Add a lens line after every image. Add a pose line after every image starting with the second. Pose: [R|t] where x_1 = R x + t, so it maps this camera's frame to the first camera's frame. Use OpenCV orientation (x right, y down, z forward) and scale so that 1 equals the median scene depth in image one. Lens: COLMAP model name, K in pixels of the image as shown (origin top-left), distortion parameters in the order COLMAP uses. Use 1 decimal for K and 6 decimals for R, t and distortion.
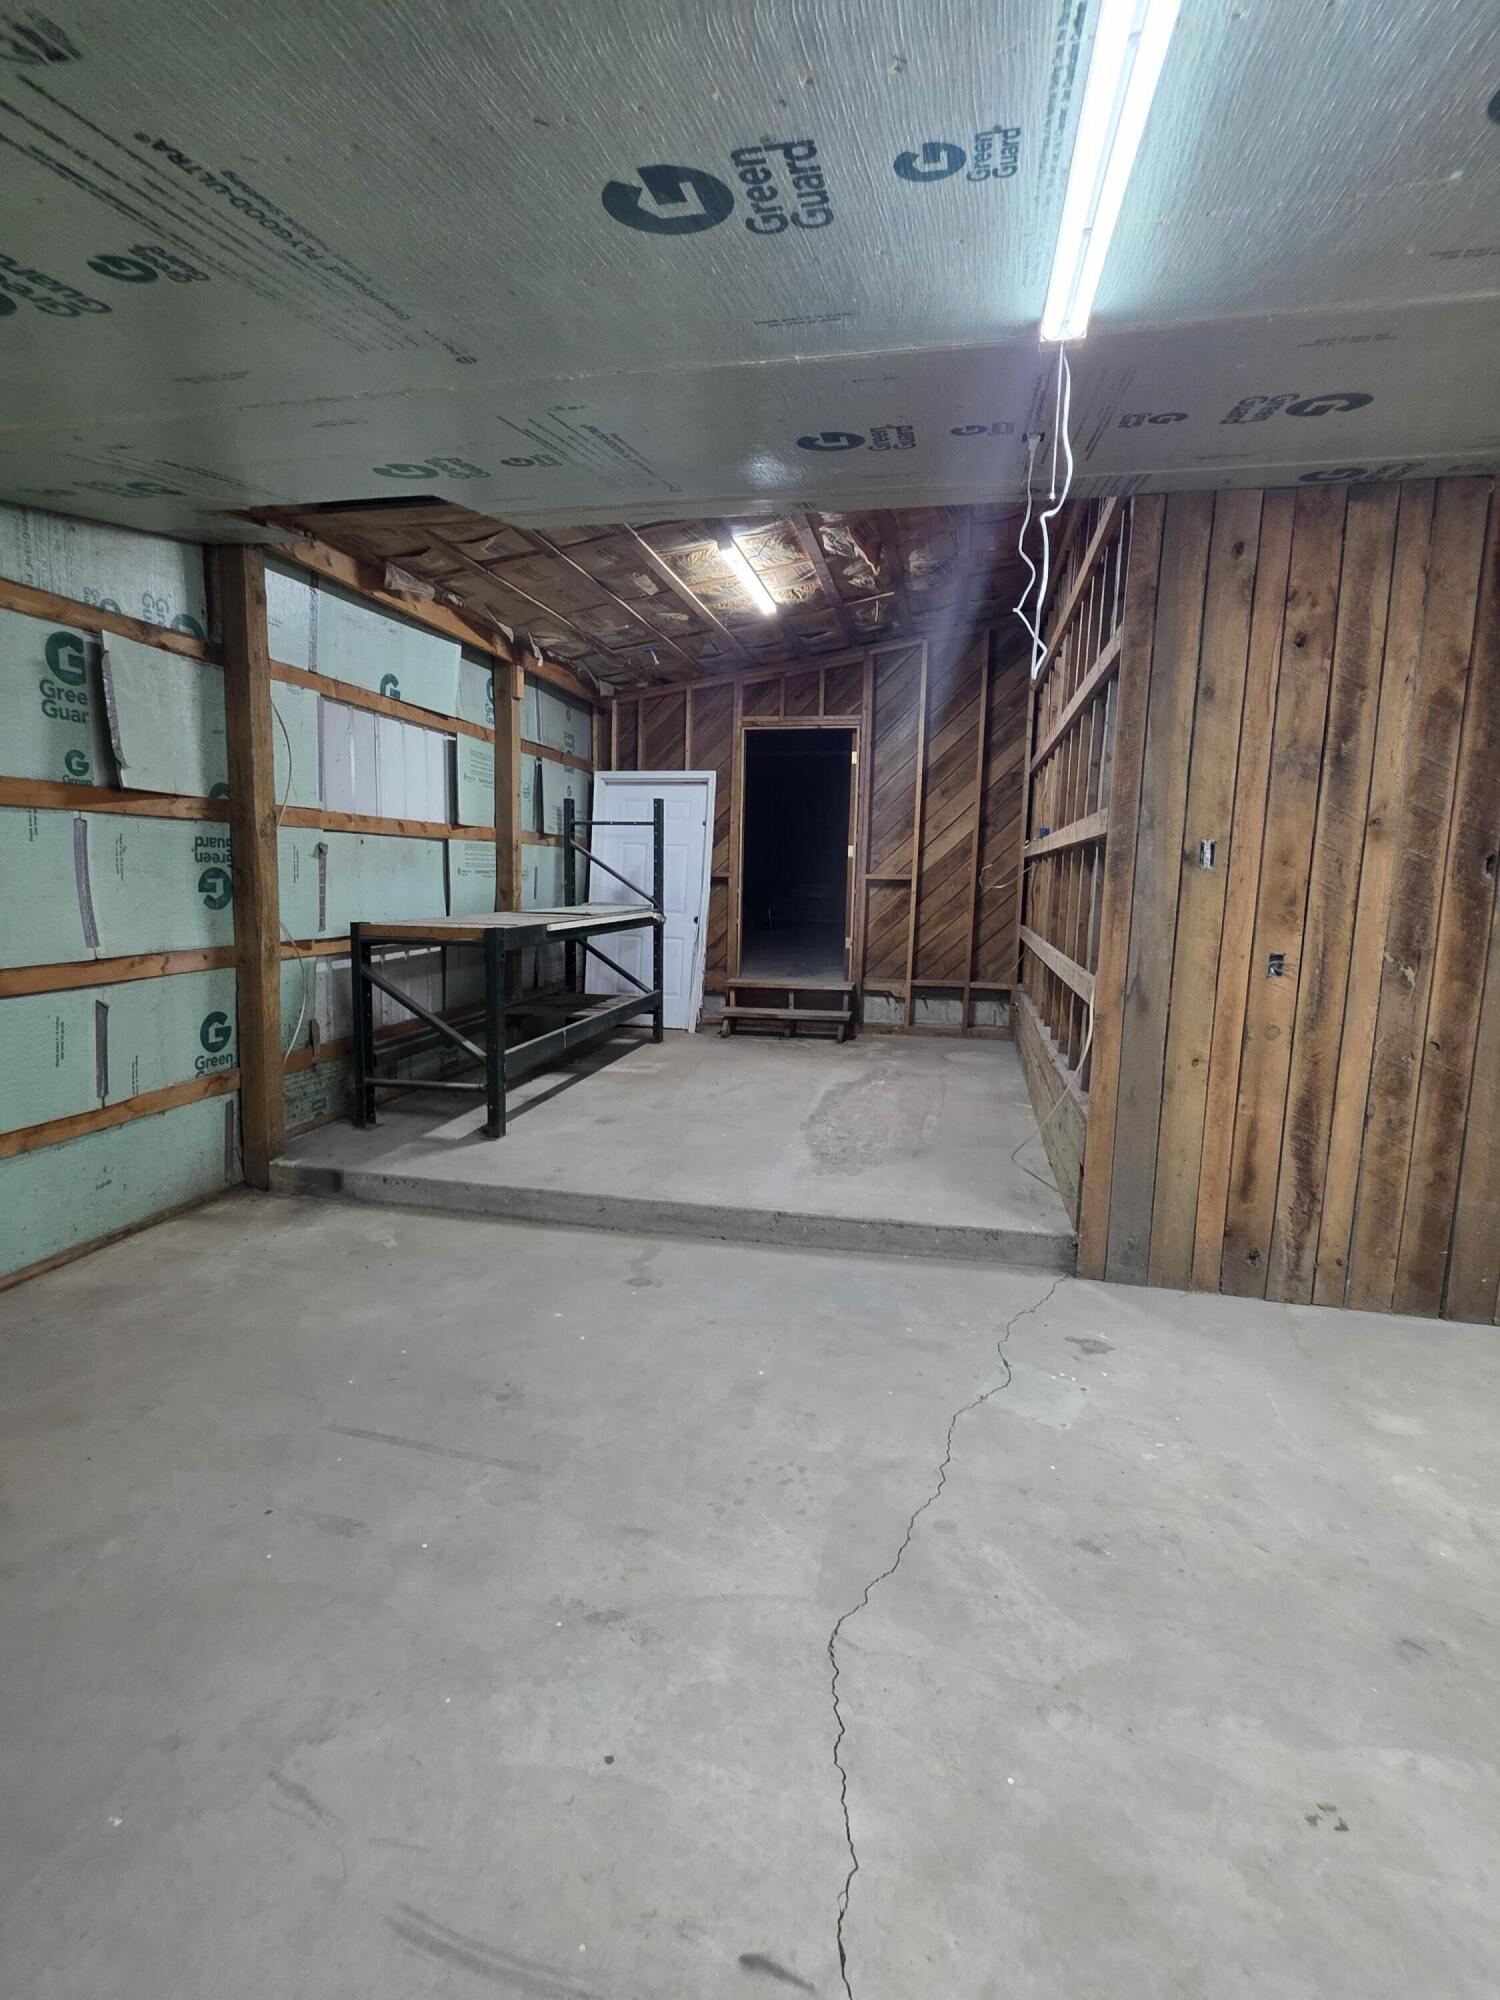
lens RADIAL K [[934.4, 0, 750.0], [0, 934.4, 1000.0], [0, 0, 1]] dist [-0.000584, -0.000174]
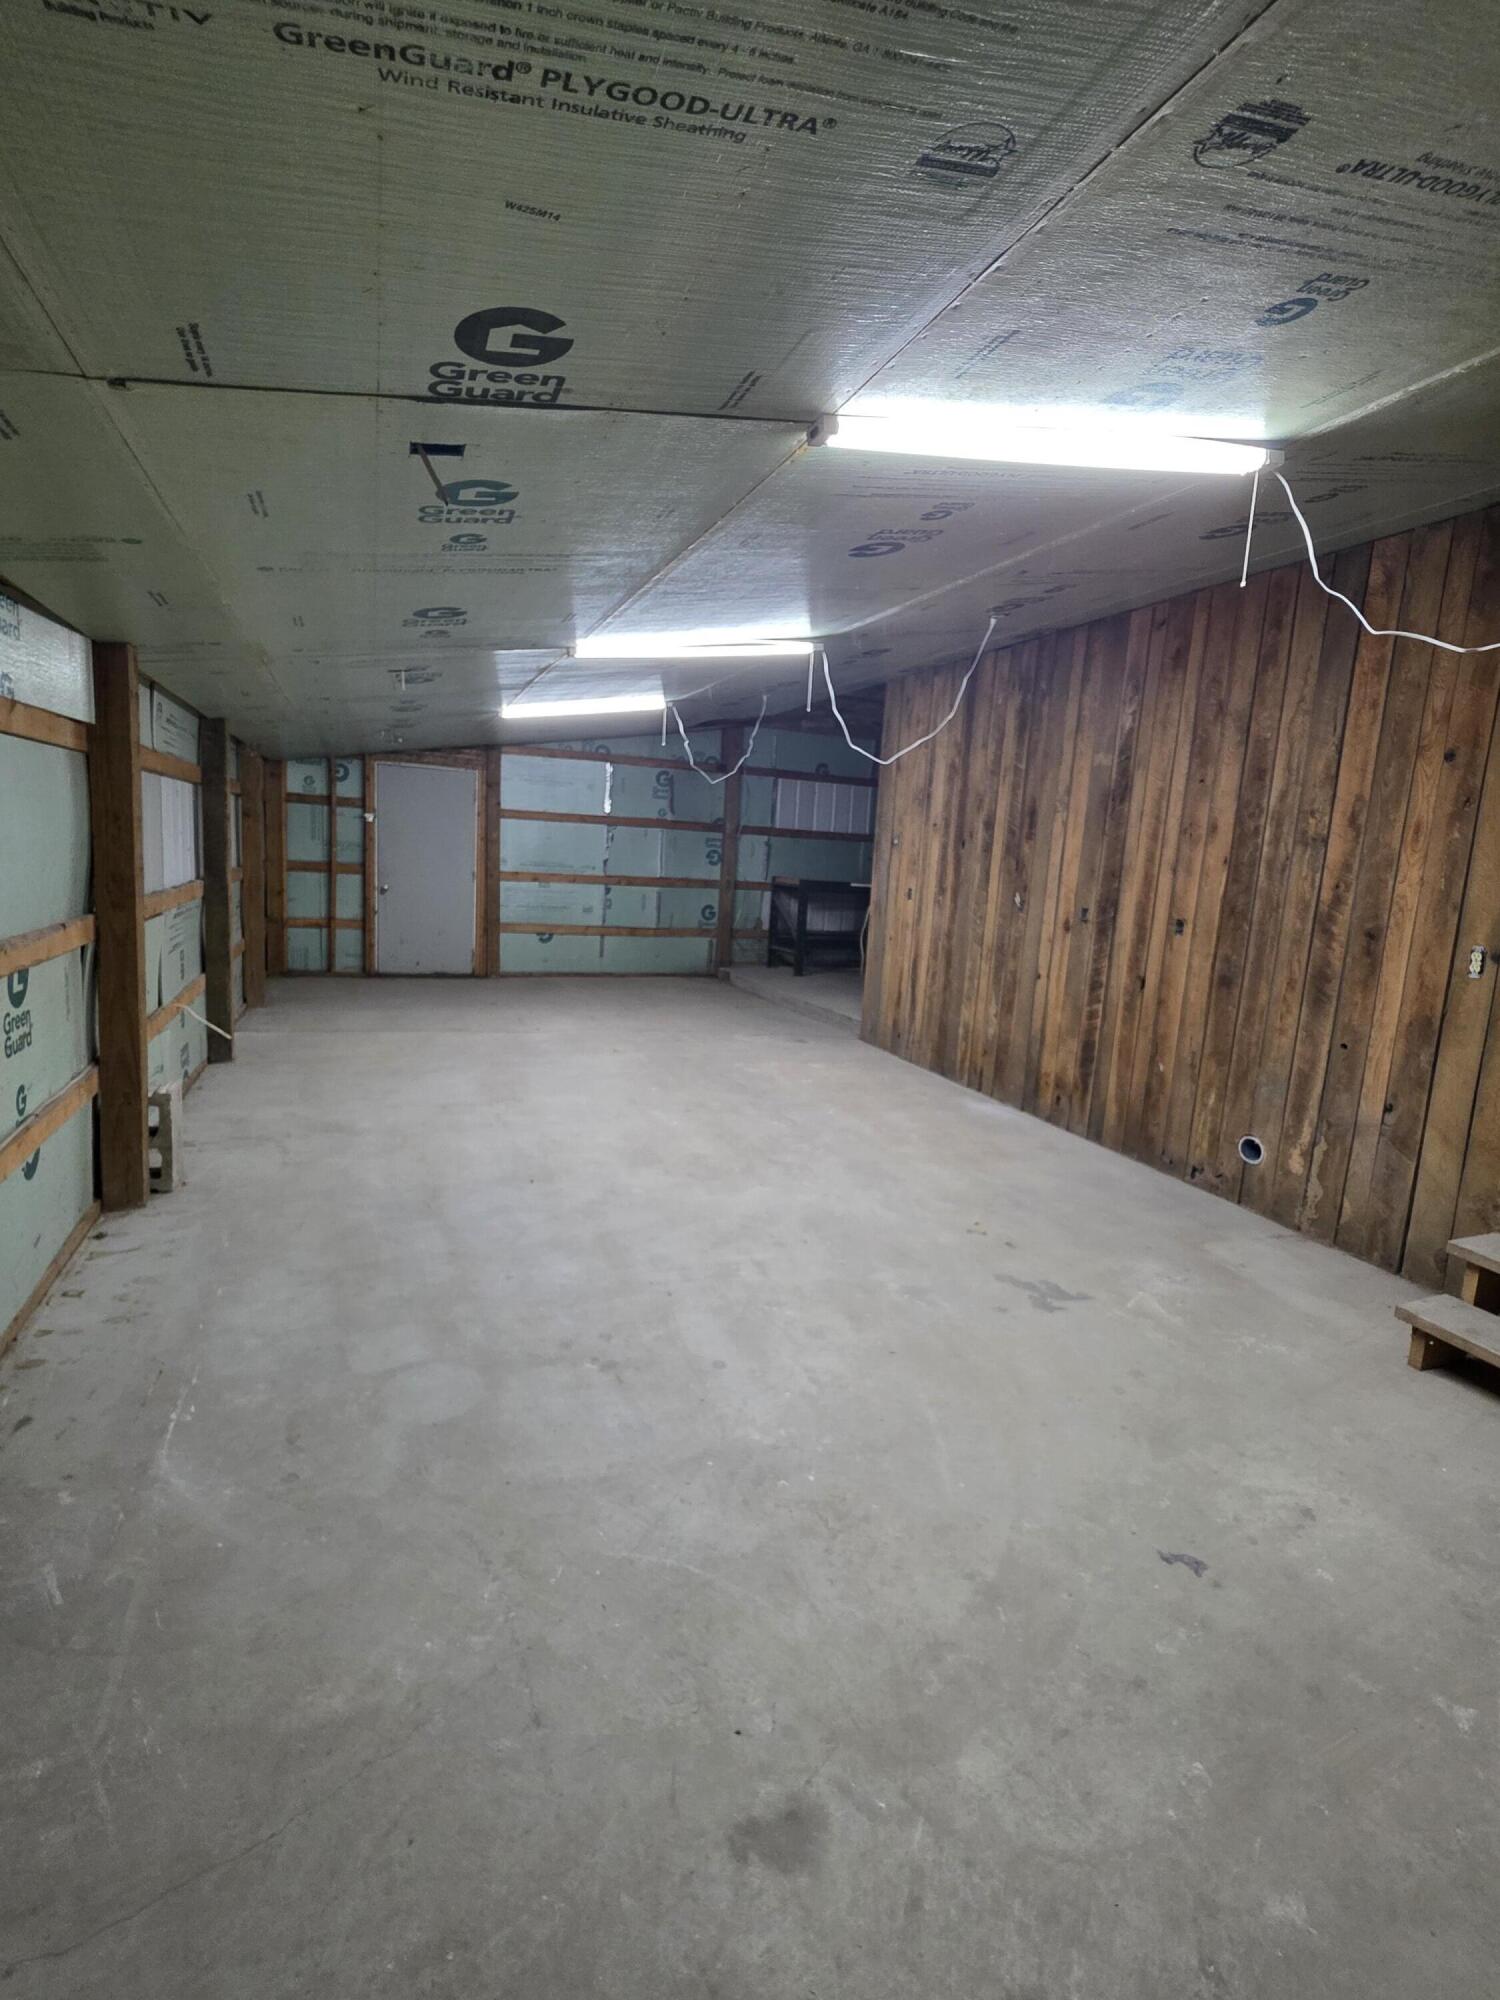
lens RADIAL K [[934.4, 0, 750.0], [0, 934.4, 1000.0], [0, 0, 1]] dist [-0.000584, -0.000174]
pose [[0.558257, 0.138033, -0.818105, 2.078630], [-0.158119, 0.985691, 0.058412, 0.130272], [0.814461, 0.096749, 0.572095, -0.467735]]
